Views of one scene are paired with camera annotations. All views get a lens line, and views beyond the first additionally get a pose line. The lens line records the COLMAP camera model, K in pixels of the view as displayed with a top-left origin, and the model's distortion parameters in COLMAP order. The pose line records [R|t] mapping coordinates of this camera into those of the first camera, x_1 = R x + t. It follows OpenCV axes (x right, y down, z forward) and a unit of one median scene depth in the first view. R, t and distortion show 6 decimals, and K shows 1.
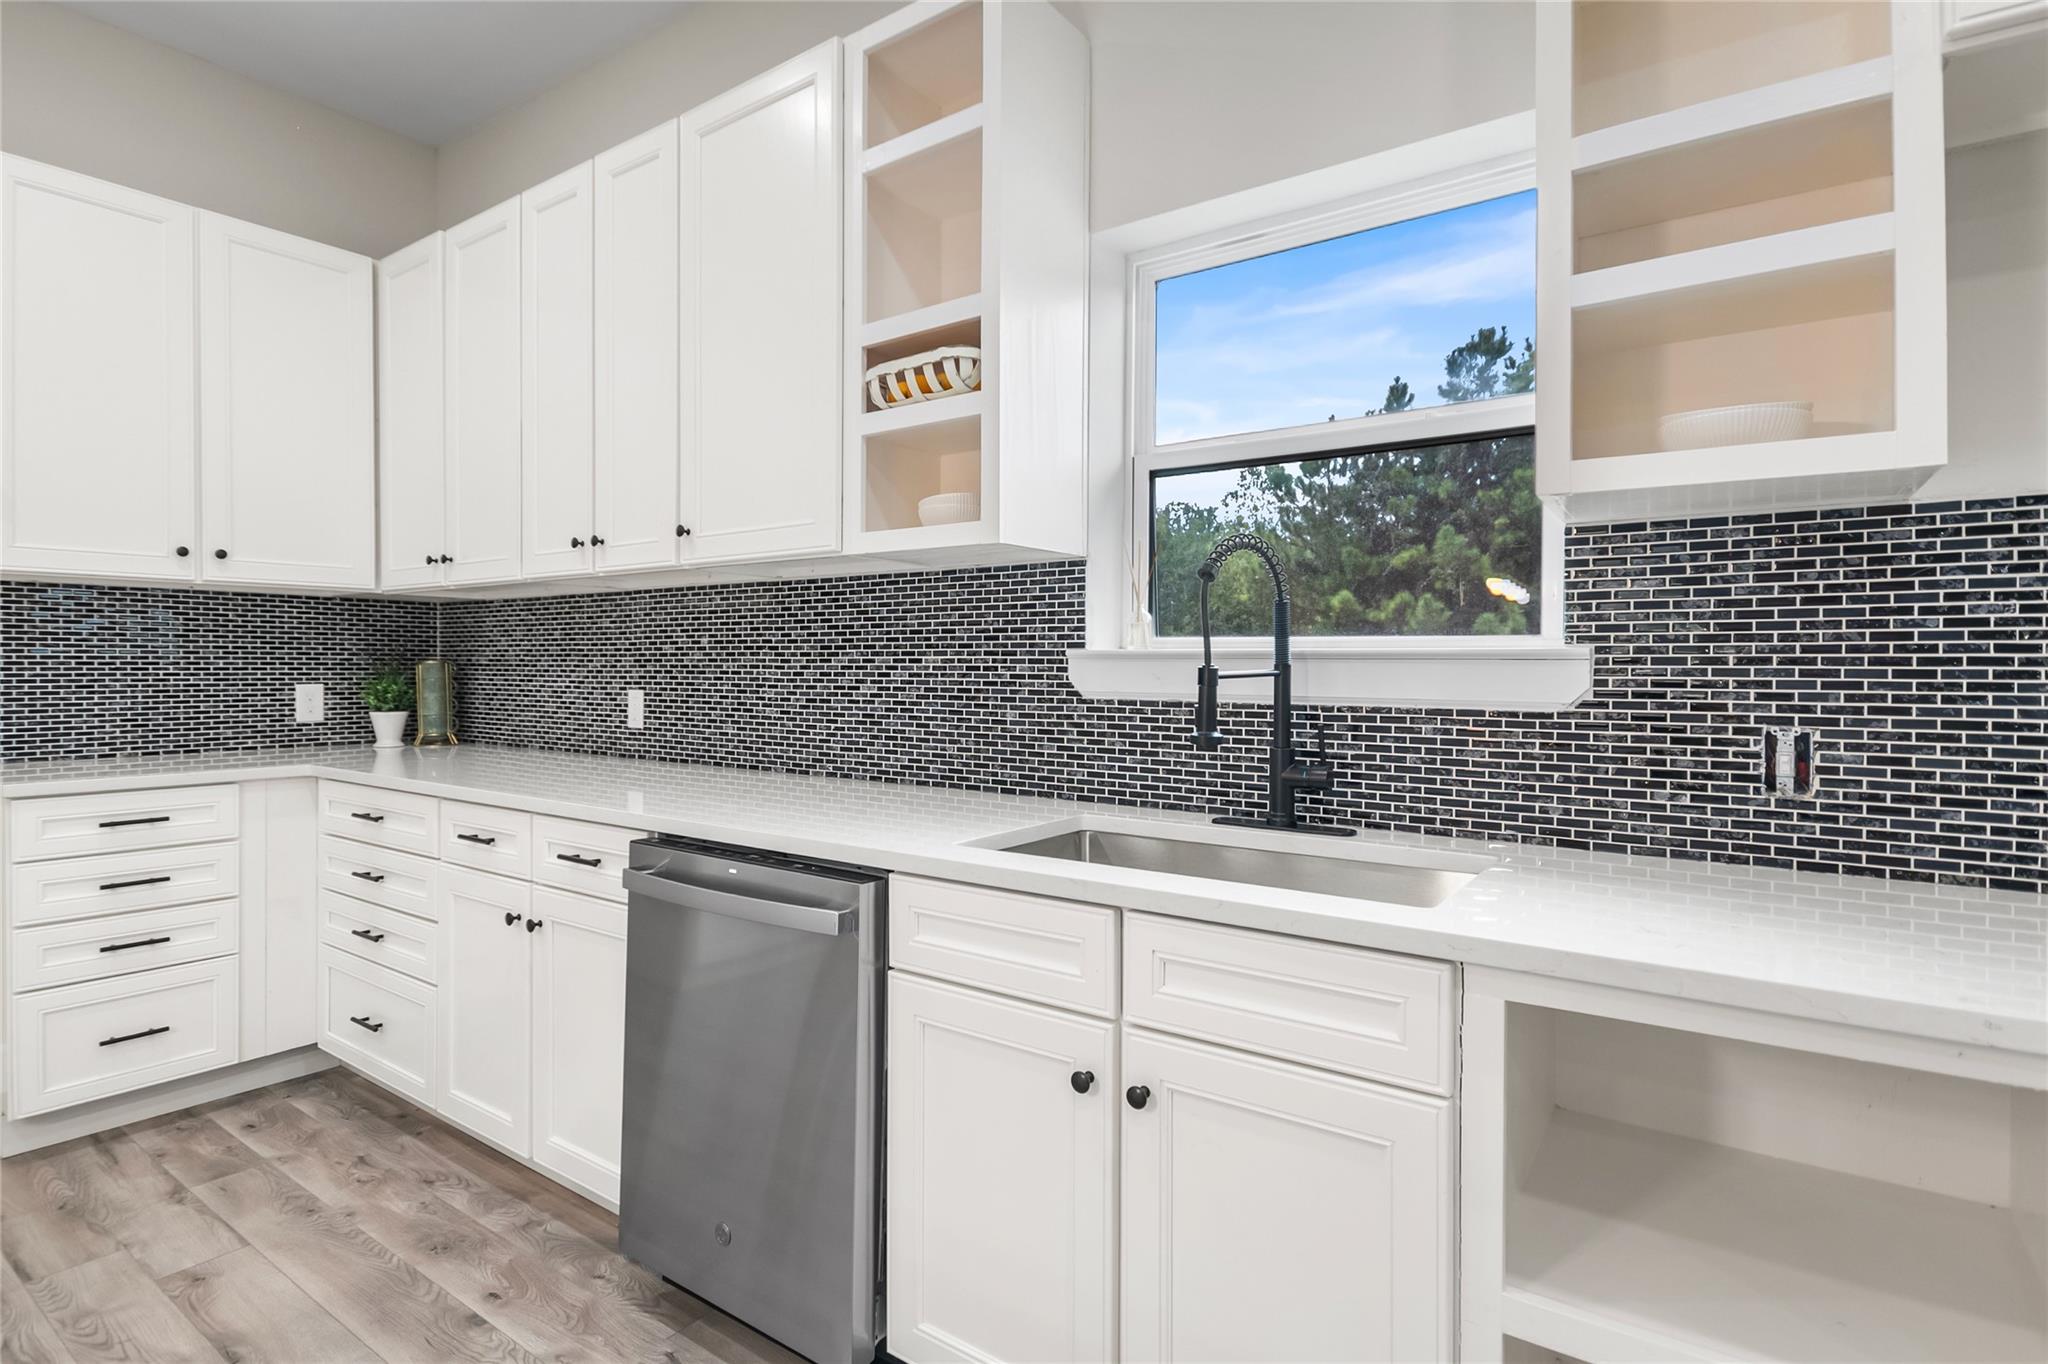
lens RADIAL K [[1021.0, 0, 1035.5], [0, 1021.0, 677.6], [0, 0, 1]] dist [0.002917, -0.001682]
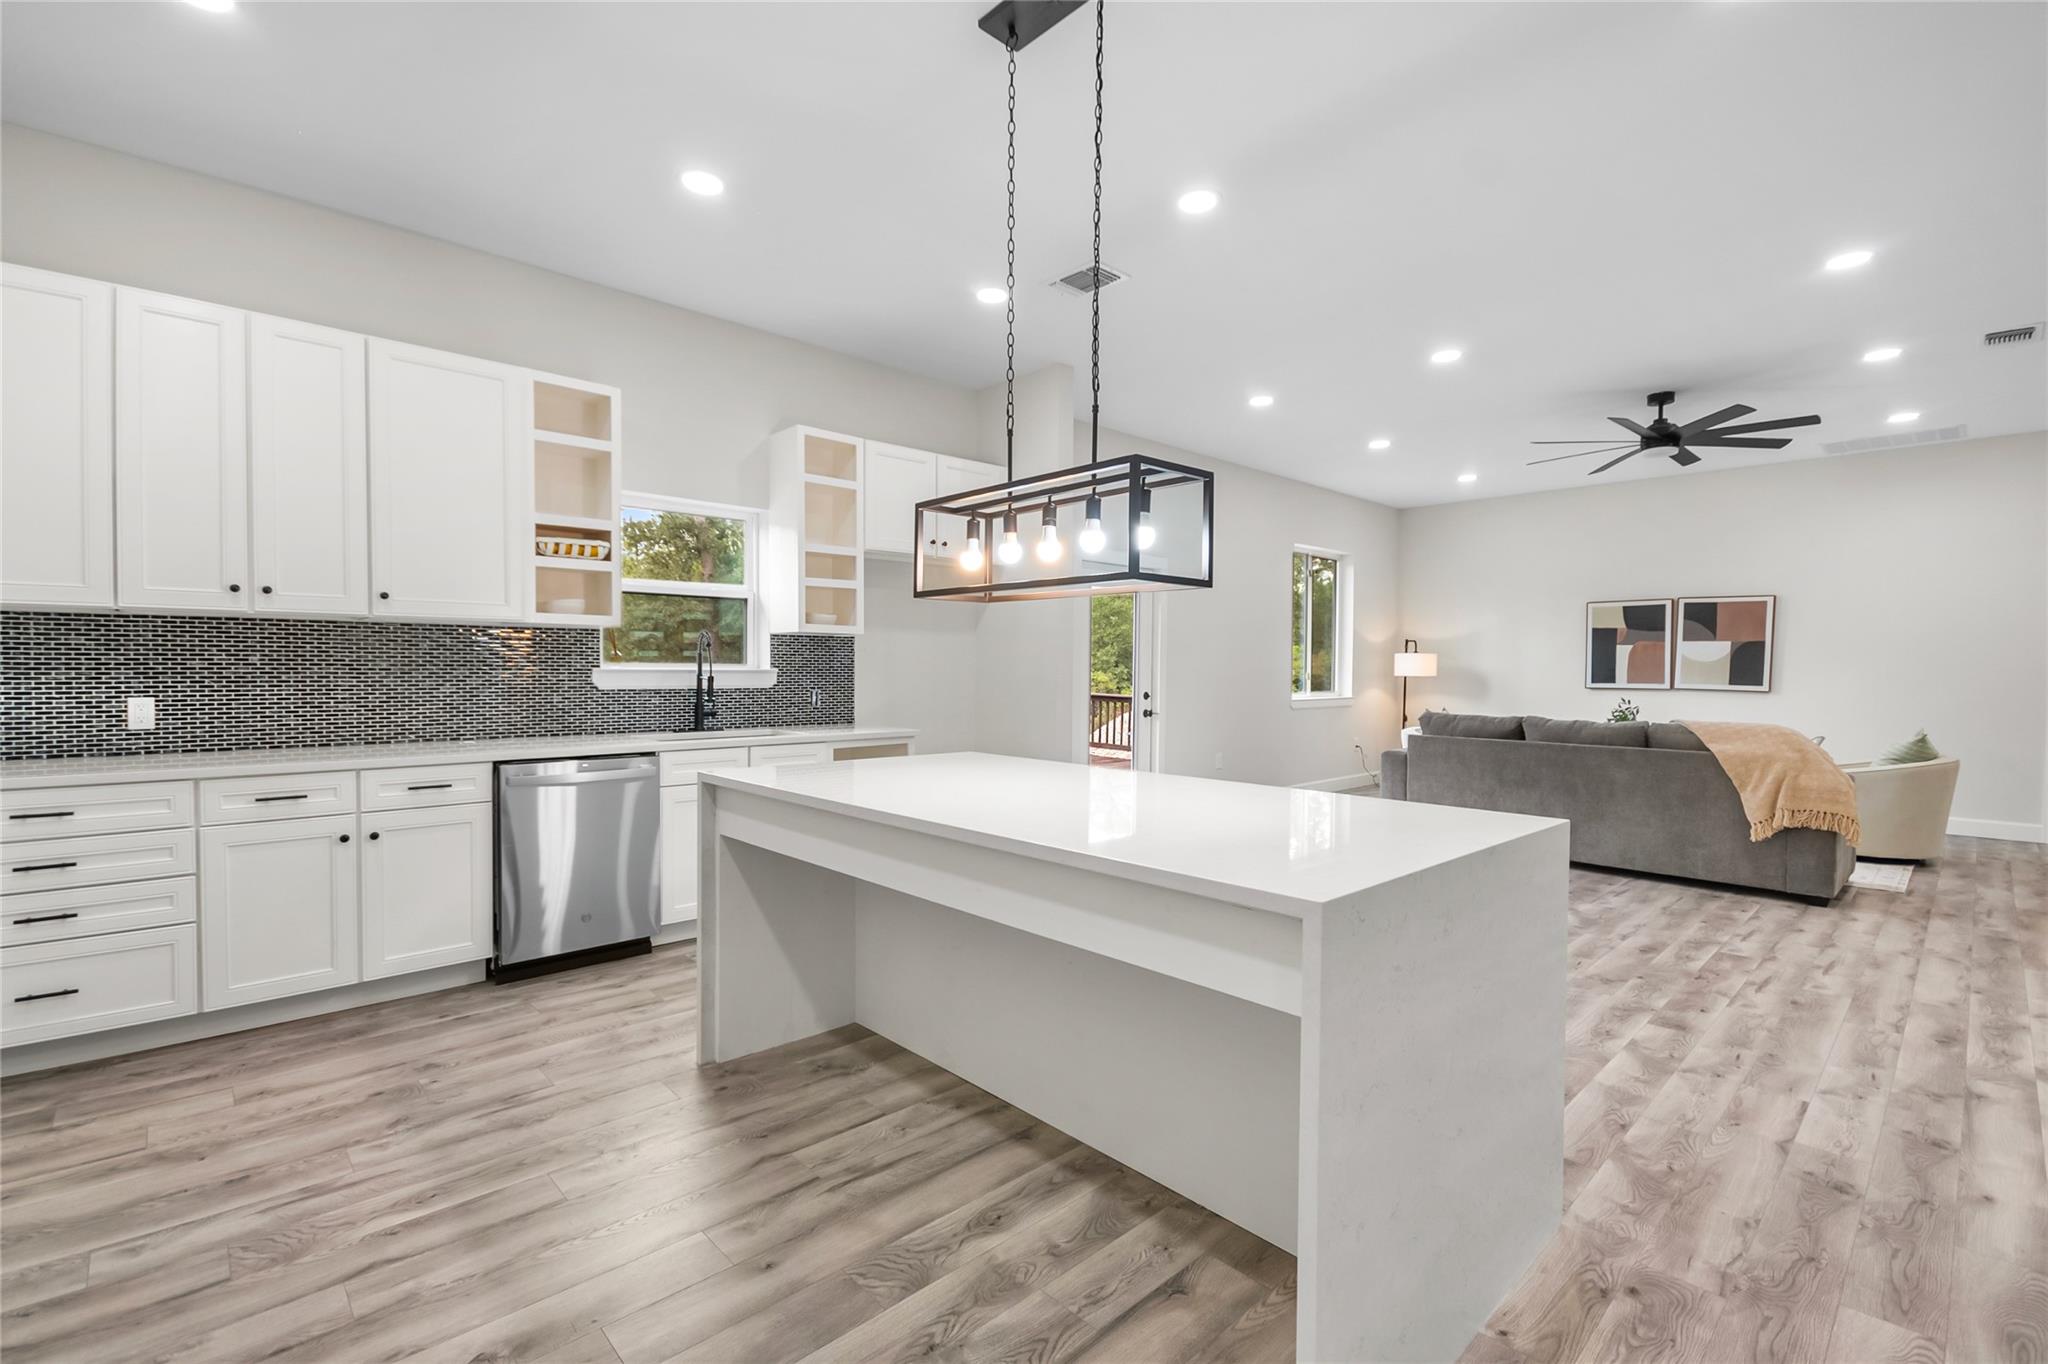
lens RADIAL K [[911.1, 0, 1026.8], [0, 911.1, 684.8], [0, 0, 1]] dist [0.008072, -0.008556]
pose [[0.190850, -0.019317, 0.981429, -1.773932], [0.009733, 0.999794, 0.017786, -0.016874], [-0.981571, 0.006158, 0.190999, -0.331771]]
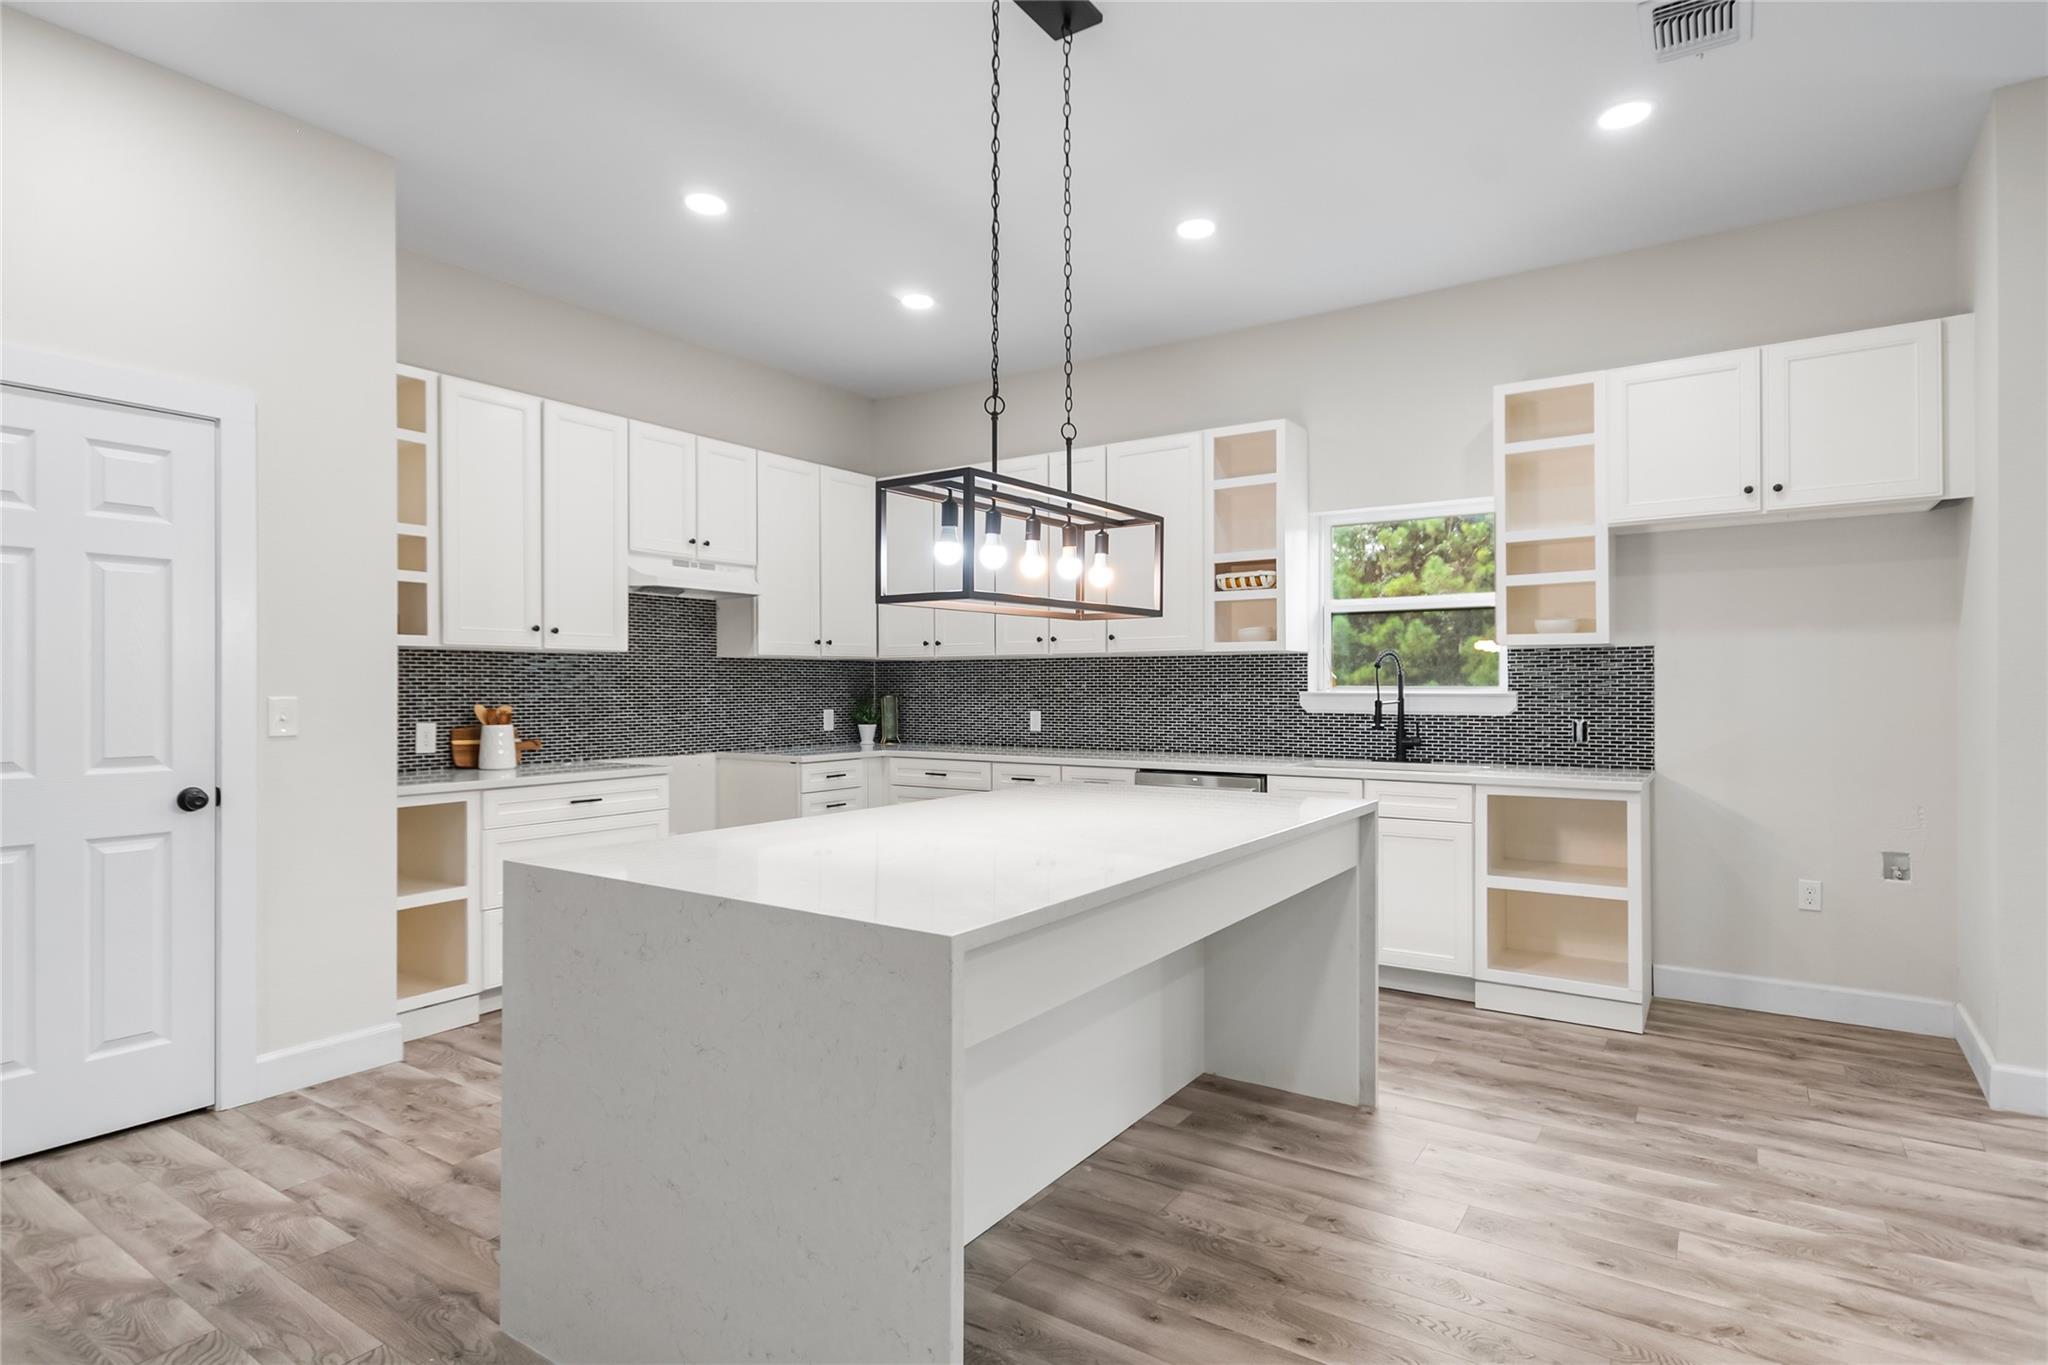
lens RADIAL K [[1068.2, 0, 1022.0], [0, 1068.2, 693.3], [0, 0, 1]] dist [-0.004249, 0.000958]
pose [[0.999809, -0.006631, 0.018387, -0.644140], [0.006728, 0.999964, -0.005181, -0.015748], [-0.018352, 0.005304, 0.999818, -1.414128]]
